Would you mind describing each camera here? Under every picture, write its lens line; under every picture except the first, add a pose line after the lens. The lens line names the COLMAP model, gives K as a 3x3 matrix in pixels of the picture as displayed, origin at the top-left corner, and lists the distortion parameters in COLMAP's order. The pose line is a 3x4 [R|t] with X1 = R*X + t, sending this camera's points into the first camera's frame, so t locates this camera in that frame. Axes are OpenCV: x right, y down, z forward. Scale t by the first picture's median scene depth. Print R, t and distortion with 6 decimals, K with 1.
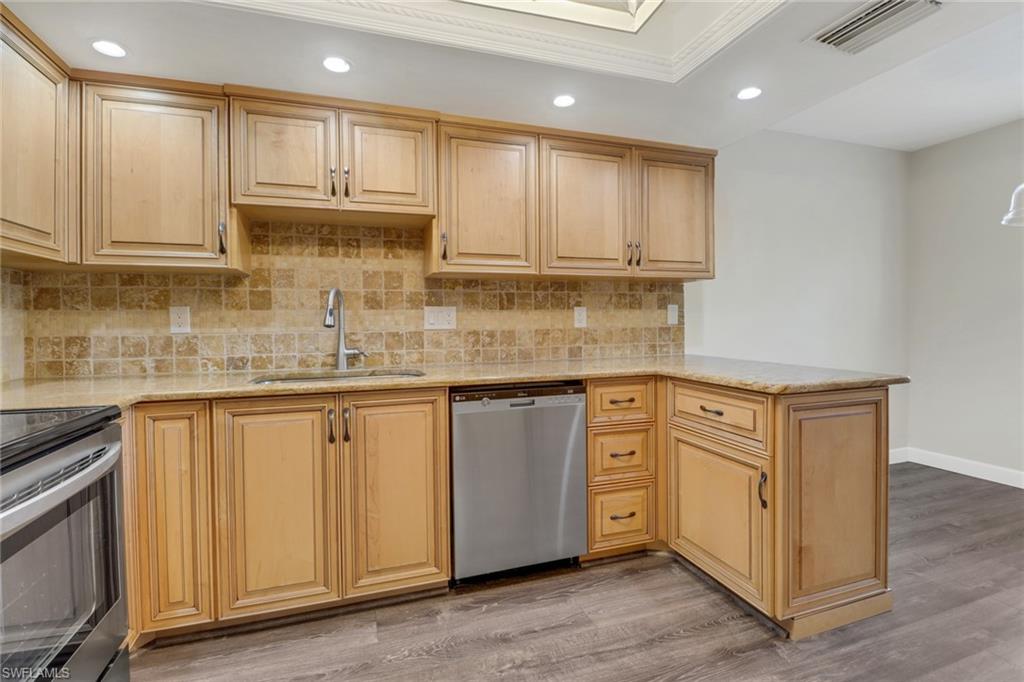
lens RADIAL K [[477.5, 0, 512.6], [0, 477.5, 325.7], [0, 0, 1]] dist [-0.000393, -0.013062]
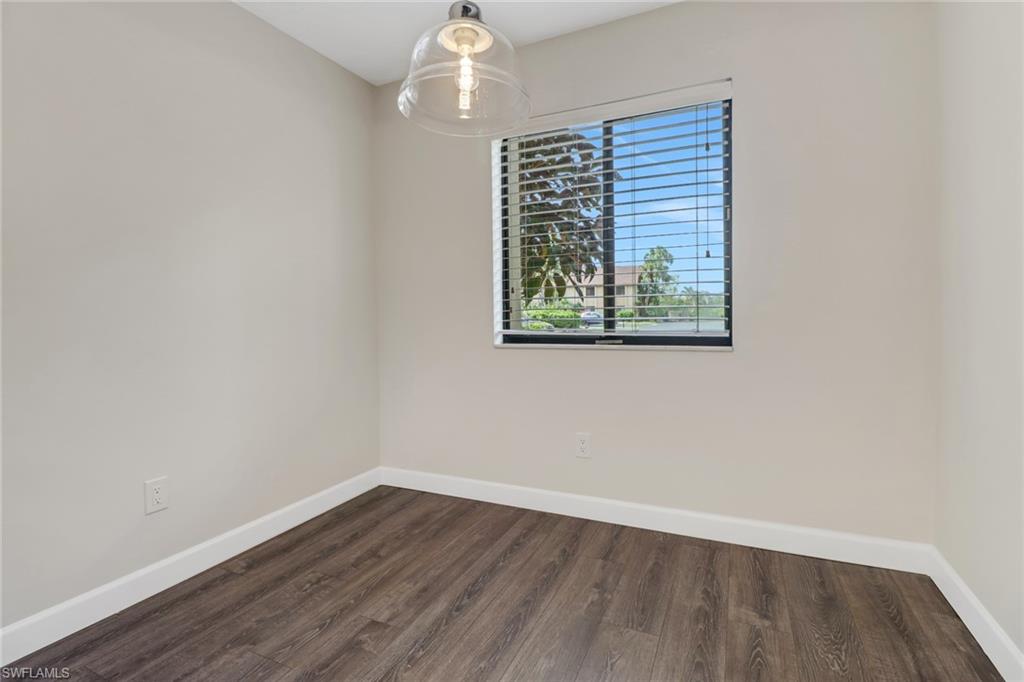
lens RADIAL K [[480.6, 0, 510.9], [0, 480.6, 319.0], [0, 0, 1]] dist [-0.000286, -0.013717]
pose [[0.689437, -0.006886, 0.724313, 0.626655], [0.016614, 0.999842, -0.006309, 0.032283], [-0.724155, 0.016384, 0.689442, 0.446949]]
